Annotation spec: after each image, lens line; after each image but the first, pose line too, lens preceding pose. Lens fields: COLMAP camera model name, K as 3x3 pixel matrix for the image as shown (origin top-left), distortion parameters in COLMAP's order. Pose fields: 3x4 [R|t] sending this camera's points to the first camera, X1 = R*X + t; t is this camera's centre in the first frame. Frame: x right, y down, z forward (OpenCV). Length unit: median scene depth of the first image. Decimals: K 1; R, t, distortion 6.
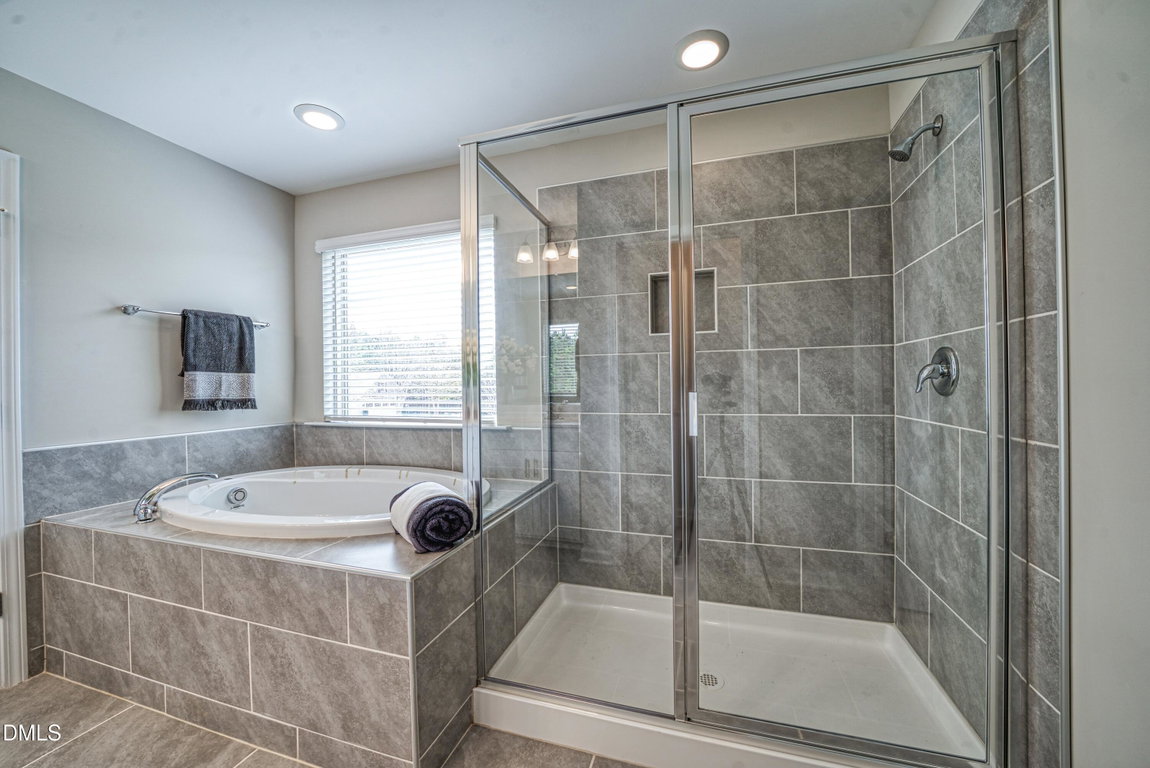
lens RADIAL K [[418.8, 0, 589.5], [0, 418.8, 384.5], [0, 0, 1]] dist [-0.024612, 0.002984]
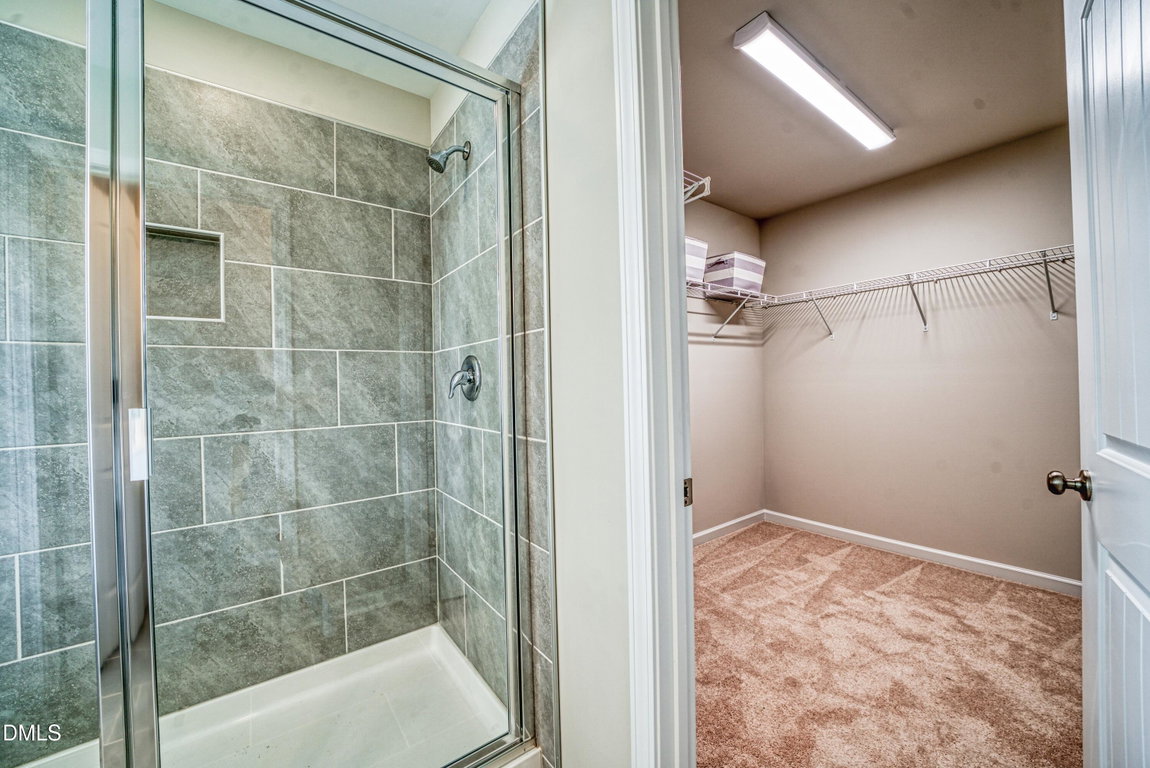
lens RADIAL K [[418.8, 0, 579.7], [0, 418.8, 379.9], [0, 0, 1]] dist [-0.024612, 0.002984]
pose [[0.579069, 0.006987, 0.815248, 0.117506], [0.014072, 0.999729, -0.018563, -0.002378], [-0.815157, 0.022221, 0.578814, 0.116895]]
